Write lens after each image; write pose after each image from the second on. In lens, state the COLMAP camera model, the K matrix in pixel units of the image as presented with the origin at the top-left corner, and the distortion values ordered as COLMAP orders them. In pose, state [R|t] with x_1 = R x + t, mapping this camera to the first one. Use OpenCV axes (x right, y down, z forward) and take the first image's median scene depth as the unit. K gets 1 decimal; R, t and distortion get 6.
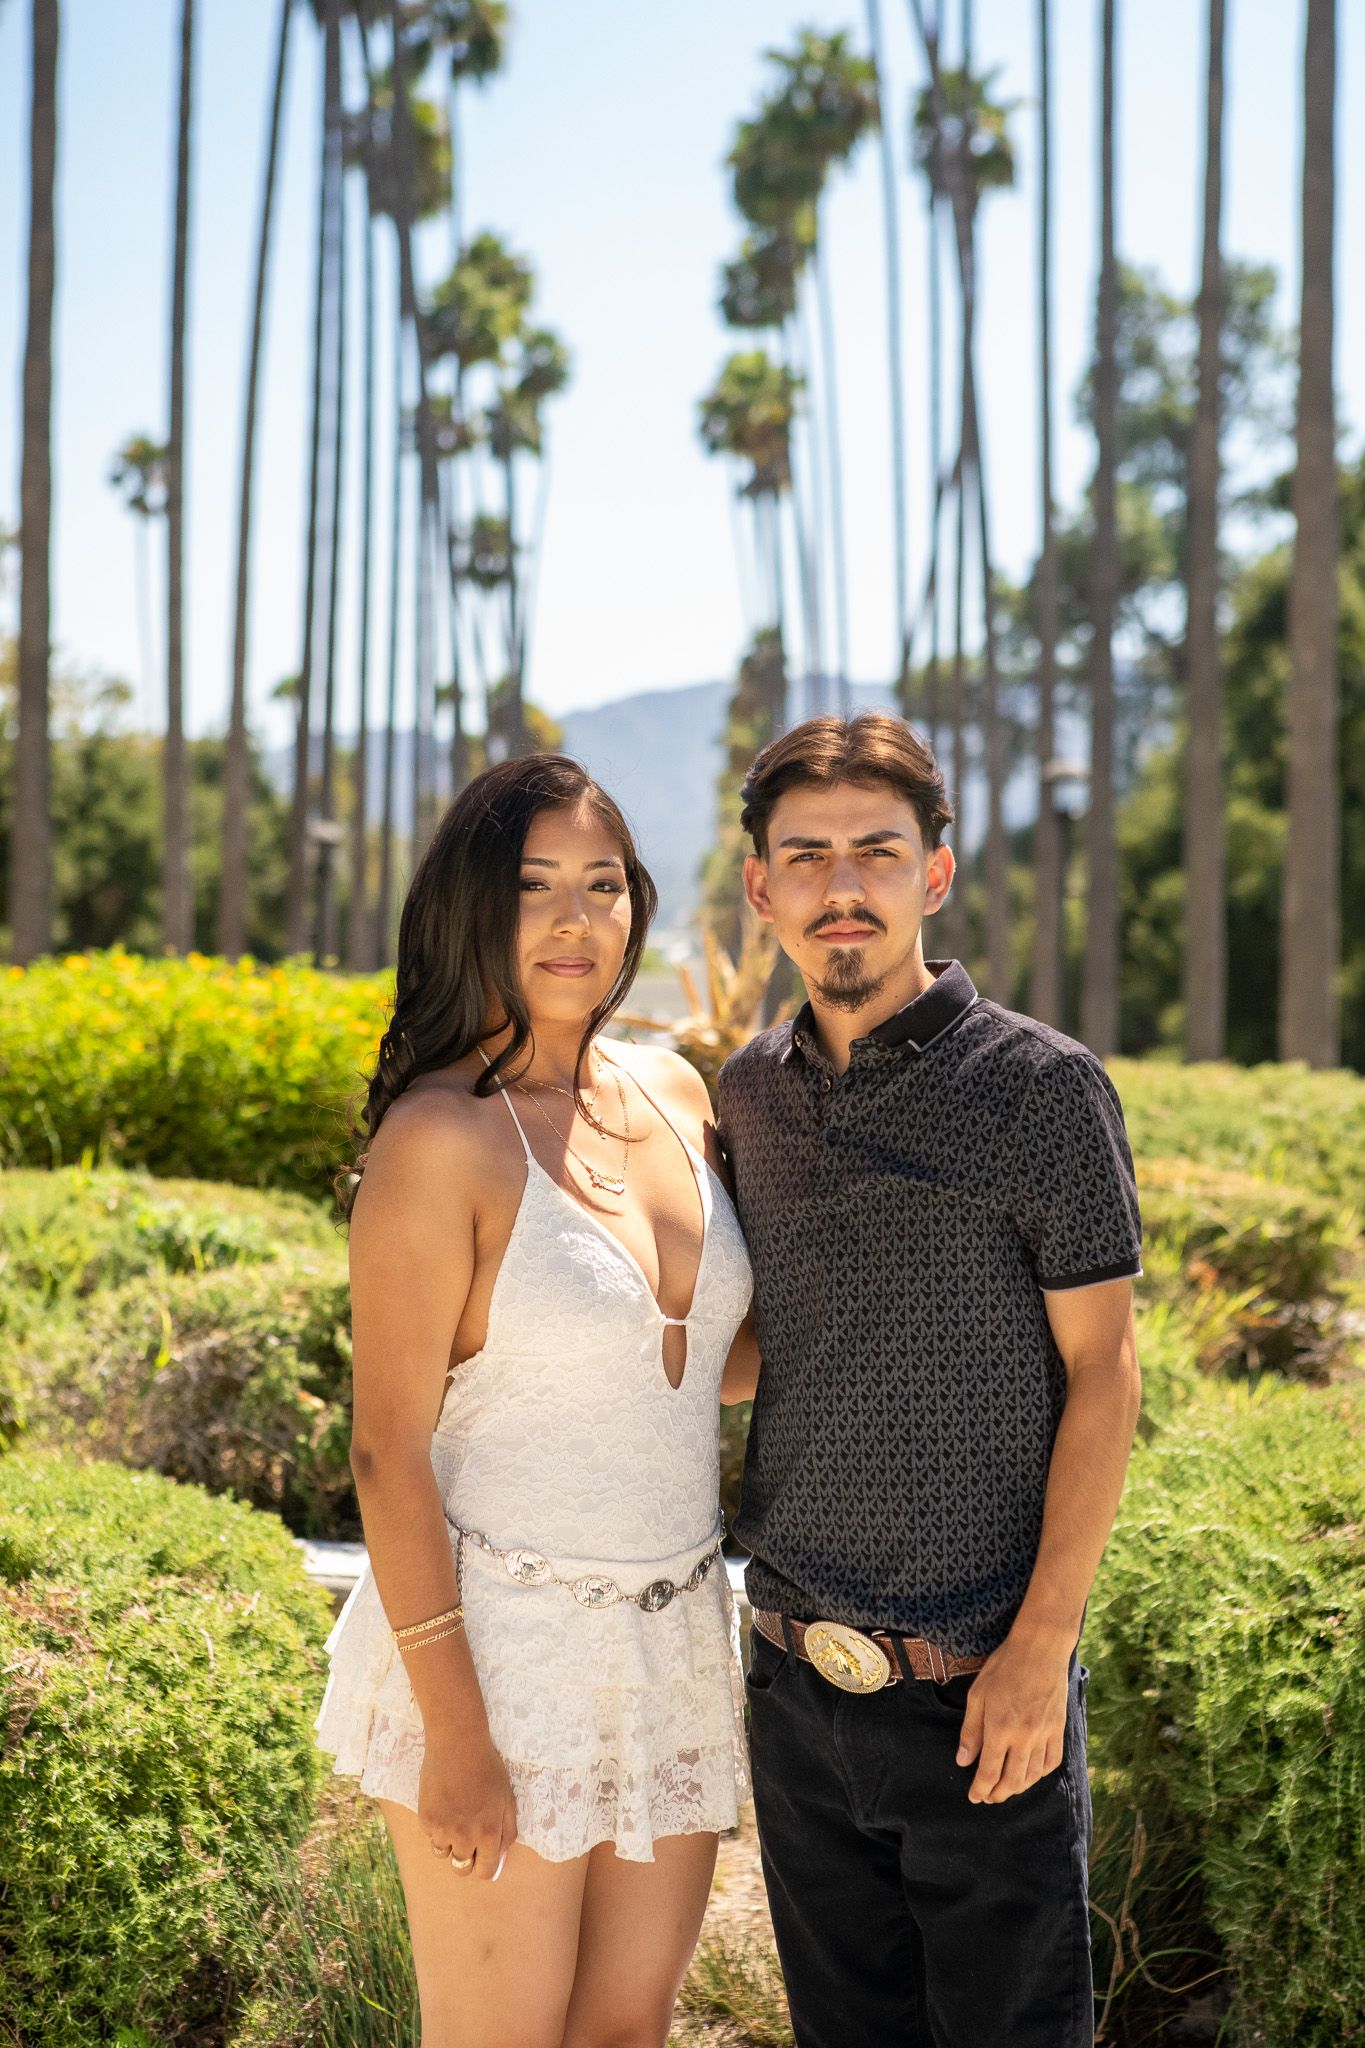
lens RADIAL K [[4333.9, 0, 686.7], [0, 4333.9, 1038.3], [0, 0, 1]] dist [0.341873, 0.000000]
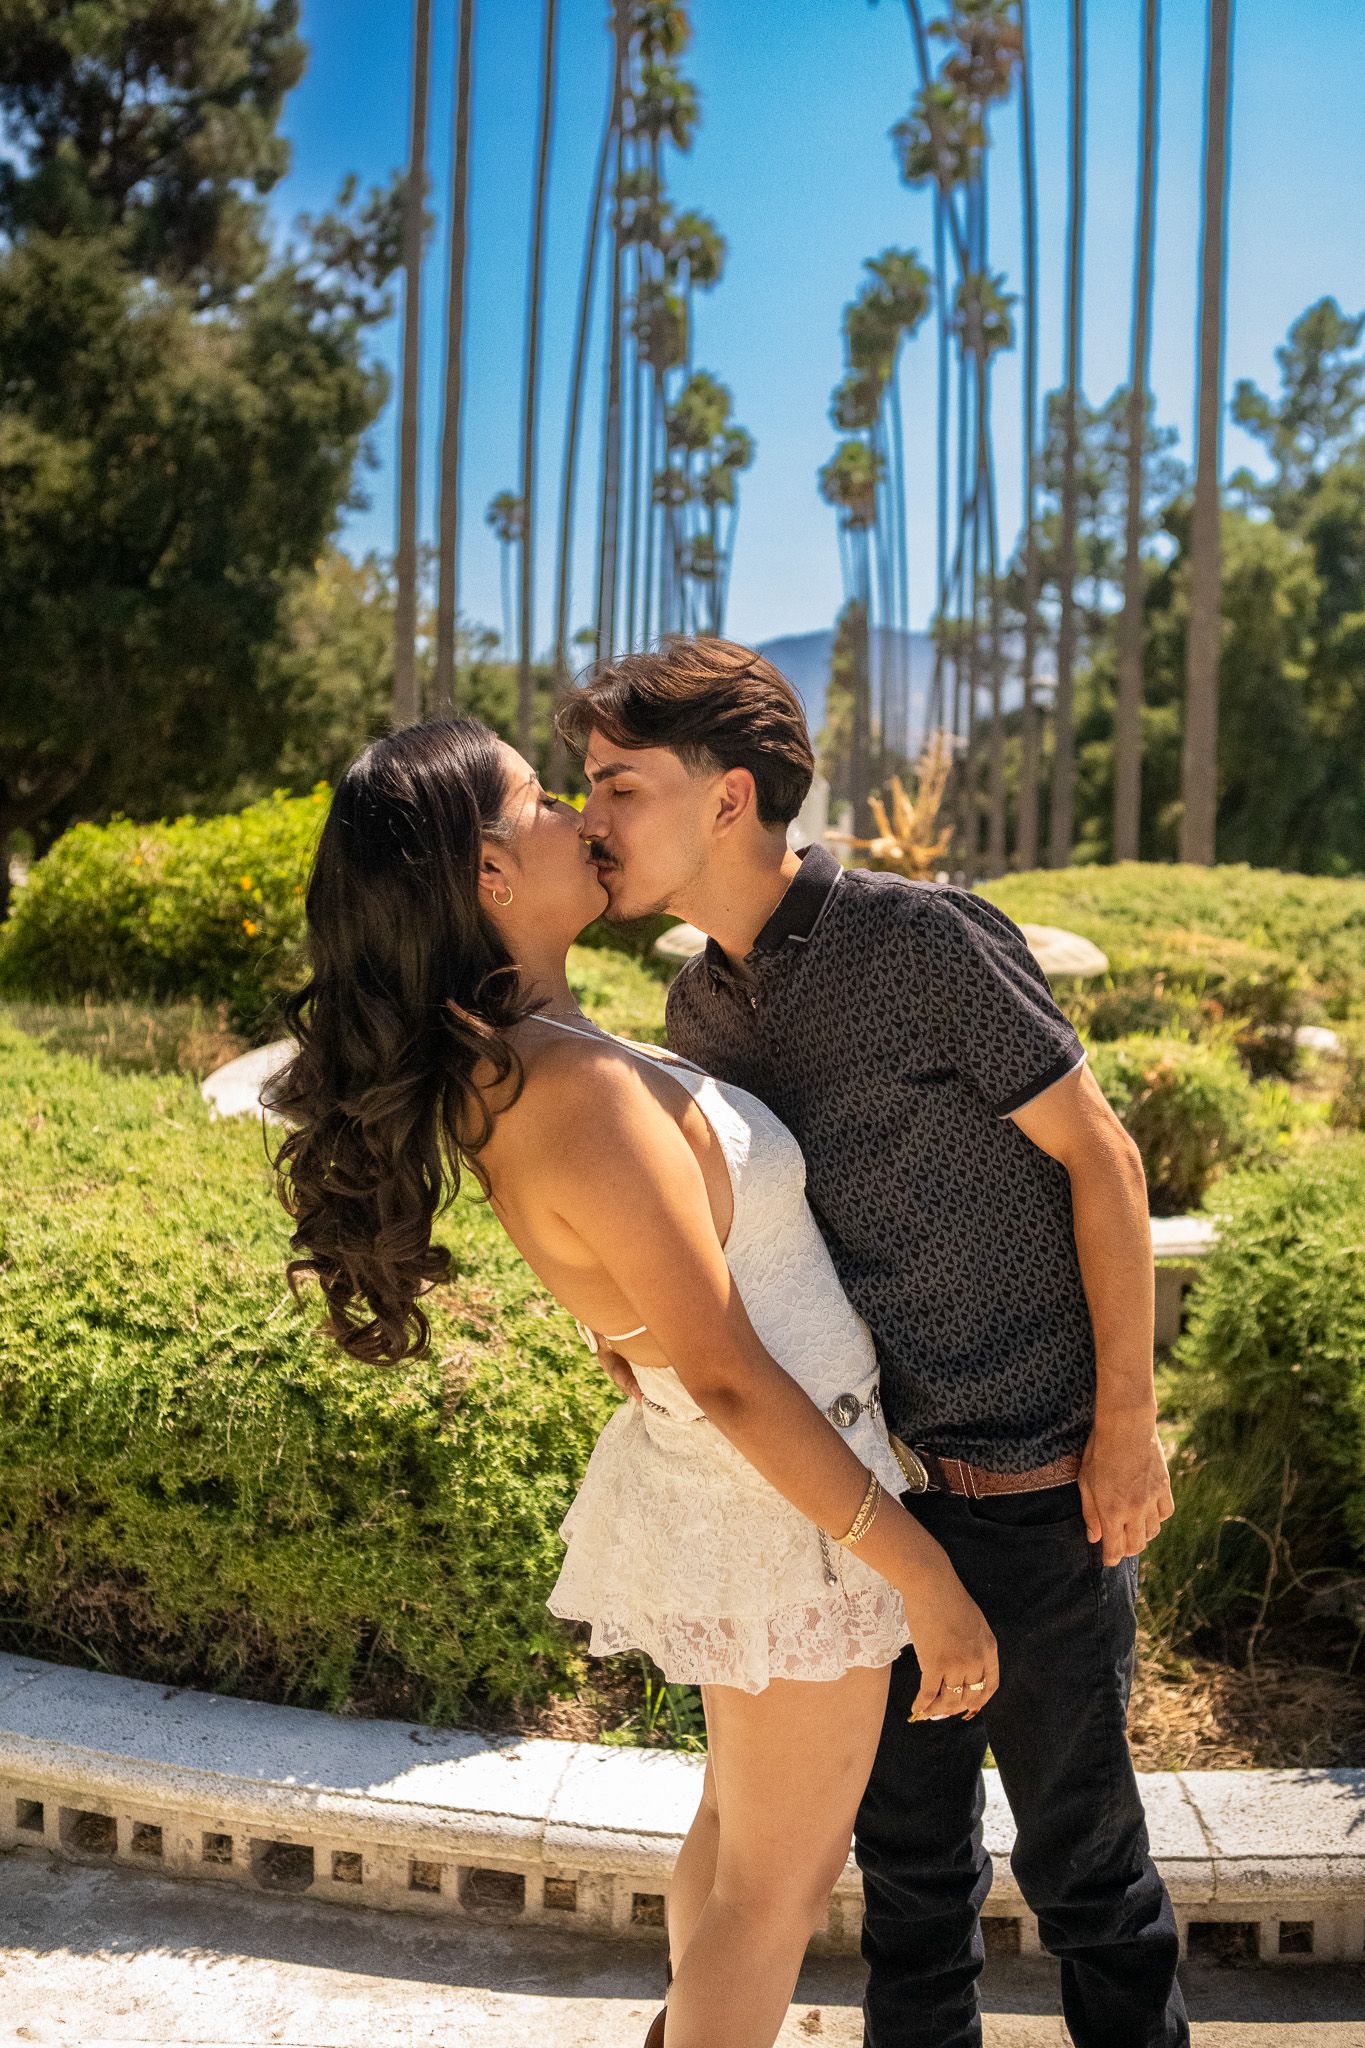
lens RADIAL K [[2380.4, 0, 674.8], [0, 2380.4, 1014.5], [0, 0, 1]] dist [-0.041762, 0.000000]
pose [[0.998628, 0.007986, -0.051751, -0.025426], [-0.004024, 0.997084, 0.076212, -0.006018], [0.052209, -0.075899, 0.995748, 0.157972]]
